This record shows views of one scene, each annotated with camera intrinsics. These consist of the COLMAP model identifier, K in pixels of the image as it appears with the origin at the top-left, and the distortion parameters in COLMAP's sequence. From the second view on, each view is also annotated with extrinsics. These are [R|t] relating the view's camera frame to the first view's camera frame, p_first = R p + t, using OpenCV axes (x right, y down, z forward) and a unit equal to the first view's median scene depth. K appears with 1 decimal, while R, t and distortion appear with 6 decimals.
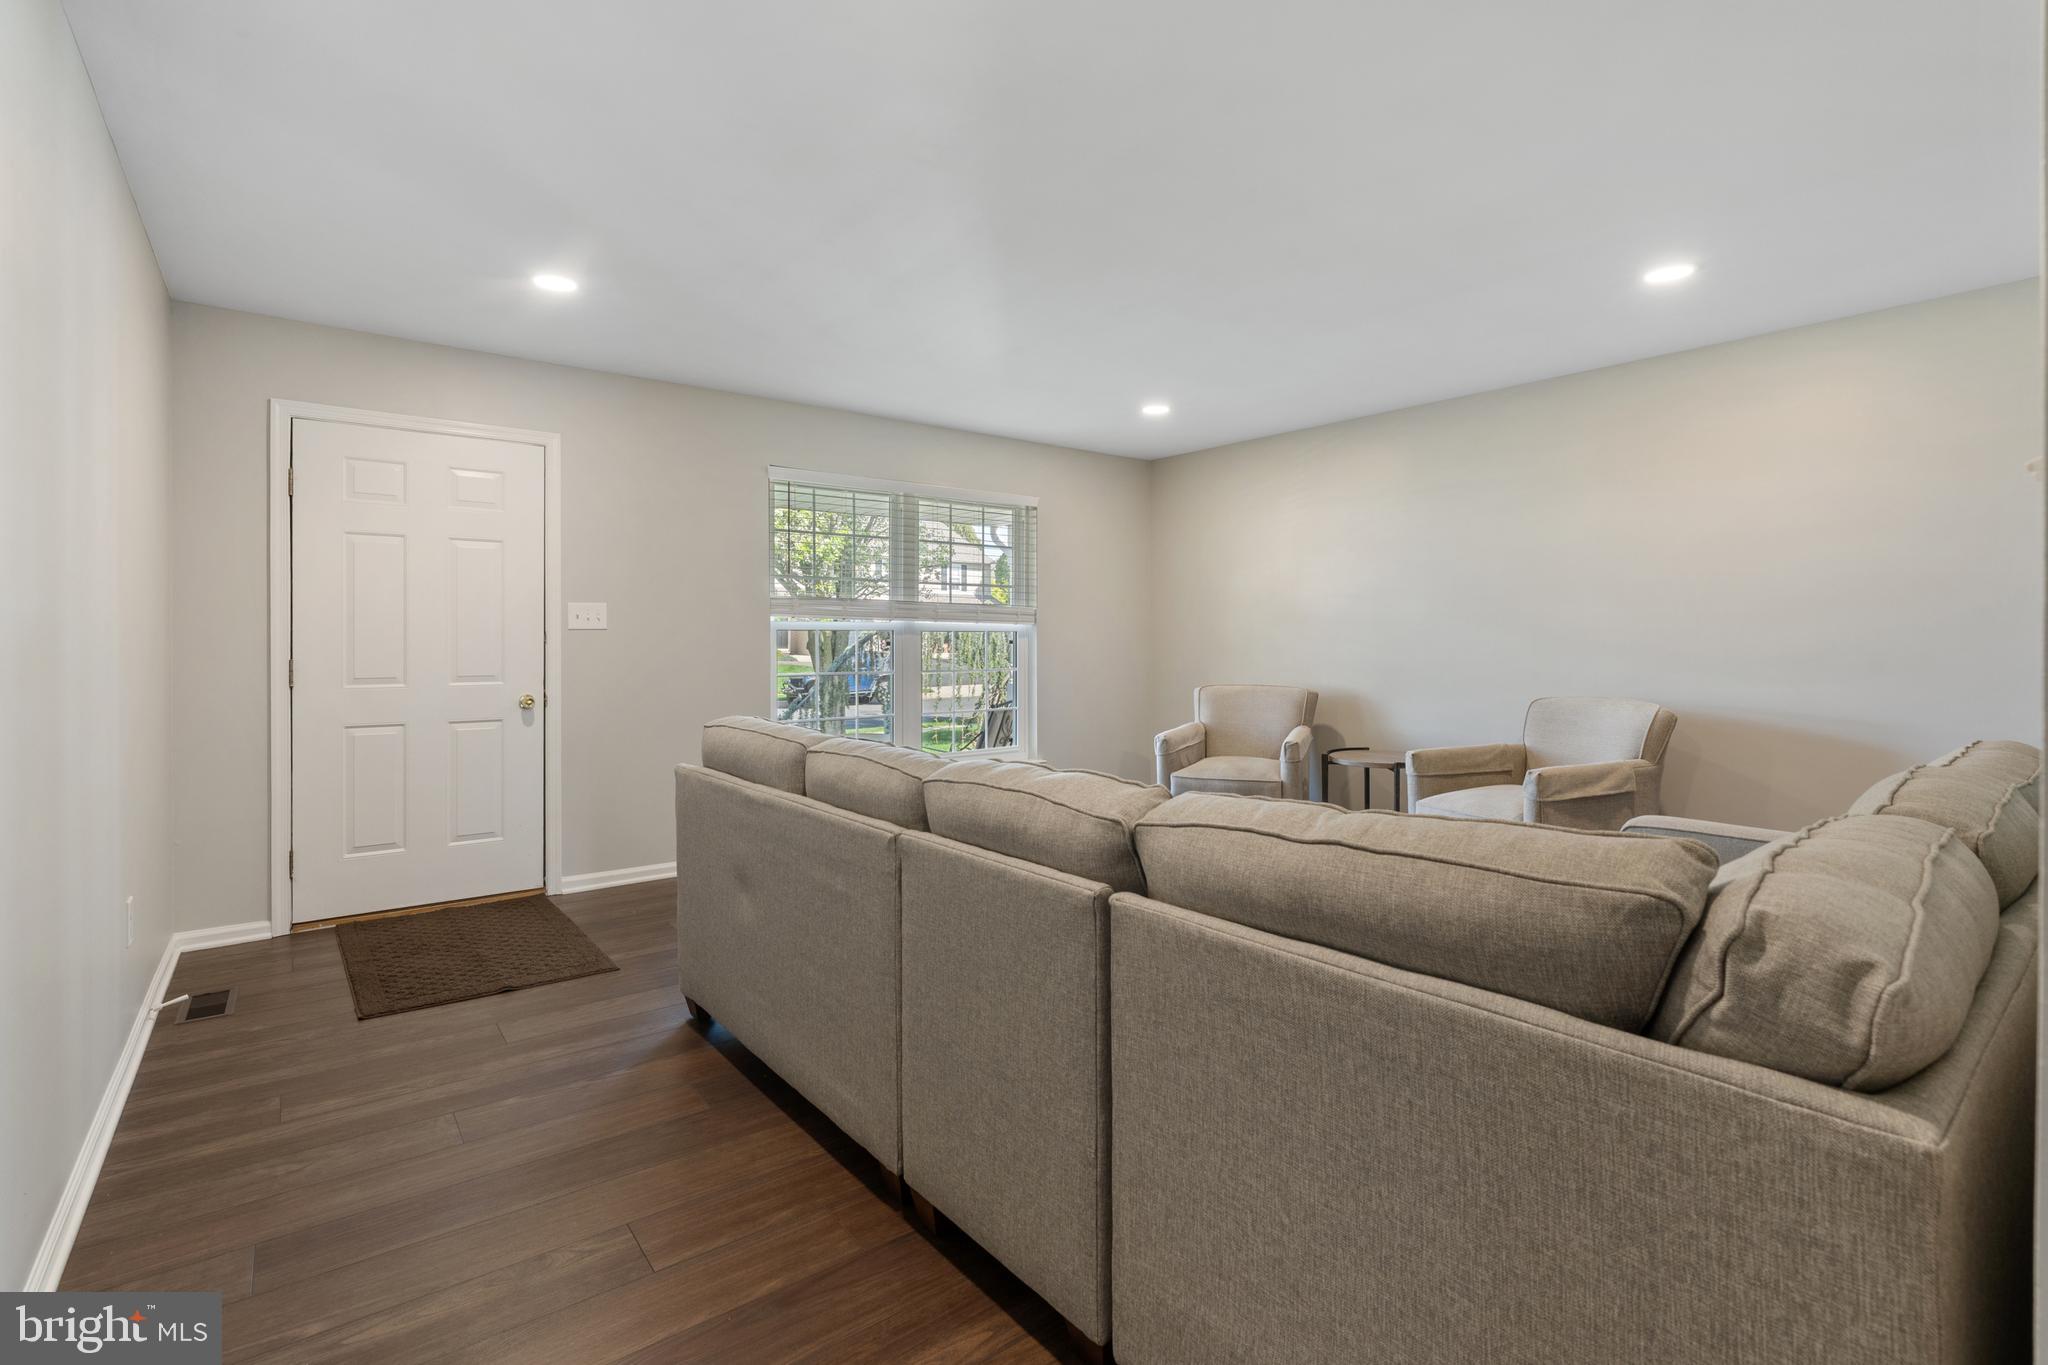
lens RADIAL K [[921.9, 0, 1012.7], [0, 921.9, 662.5], [0, 0, 1]] dist [0.000332, 0.000007]
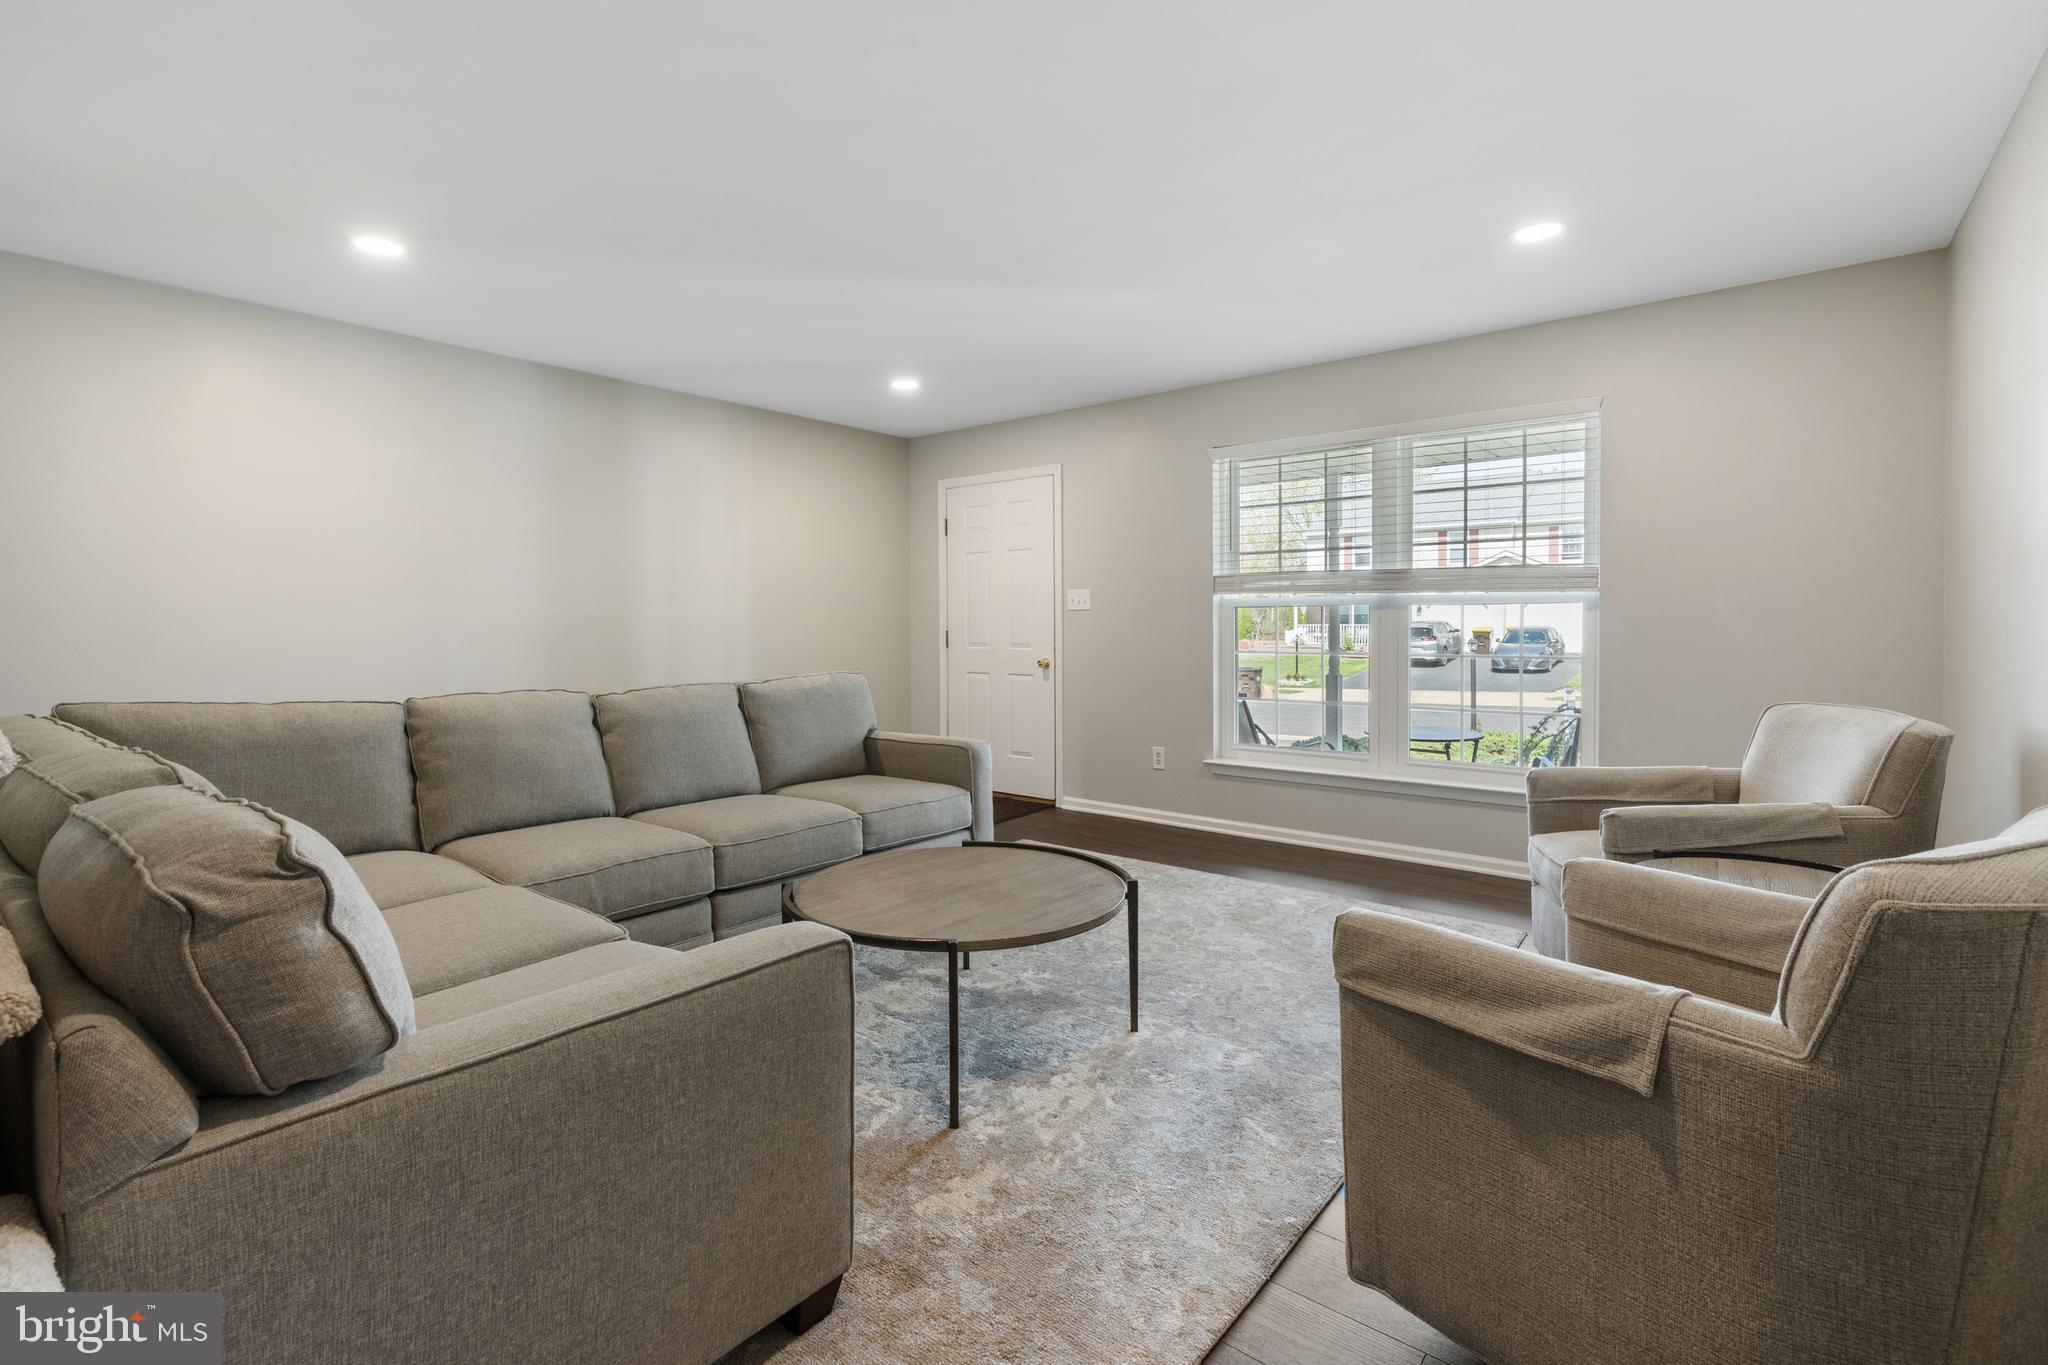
lens RADIAL K [[940.6, 0, 1022.5], [0, 940.6, 628.1], [0, 0, 1]] dist [0.000058, -0.000434]
pose [[0.235668, 0.007894, -0.971802, 0.815402], [-0.015875, 0.999865, 0.004272, -0.015000], [0.971704, 0.014421, 0.235761, 0.621509]]
